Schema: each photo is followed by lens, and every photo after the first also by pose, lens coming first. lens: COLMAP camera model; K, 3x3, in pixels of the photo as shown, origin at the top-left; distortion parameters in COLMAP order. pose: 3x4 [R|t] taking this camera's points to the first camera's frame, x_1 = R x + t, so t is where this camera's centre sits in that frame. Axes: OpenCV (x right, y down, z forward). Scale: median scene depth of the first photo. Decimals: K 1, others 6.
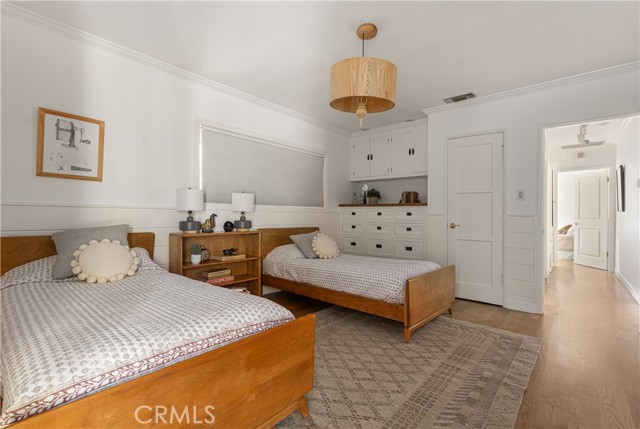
lens RADIAL K [[304.1, 0, 321.0], [0, 304.1, 211.9], [0, 0, 1]] dist [0.001421, 0.000149]
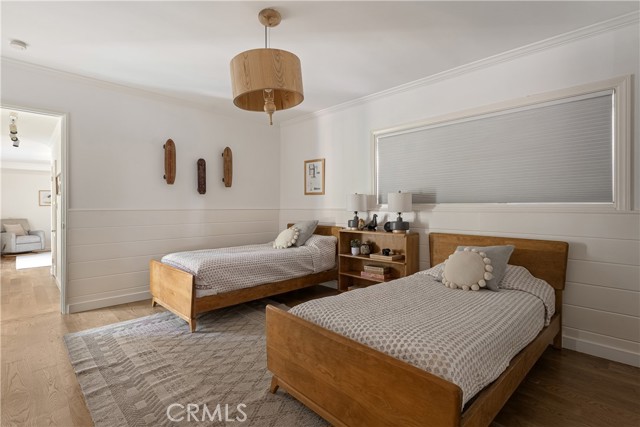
lens RADIAL K [[308.1, 0, 321.0], [0, 308.1, 213.4], [0, 0, 1]] dist [-0.003595, -0.000544]
pose [[-0.094048, -0.002607, -0.995564, 0.978574], [-0.003648, 0.999991, -0.002274, 0.008461], [0.995561, 0.003418, -0.094056, 1.154208]]
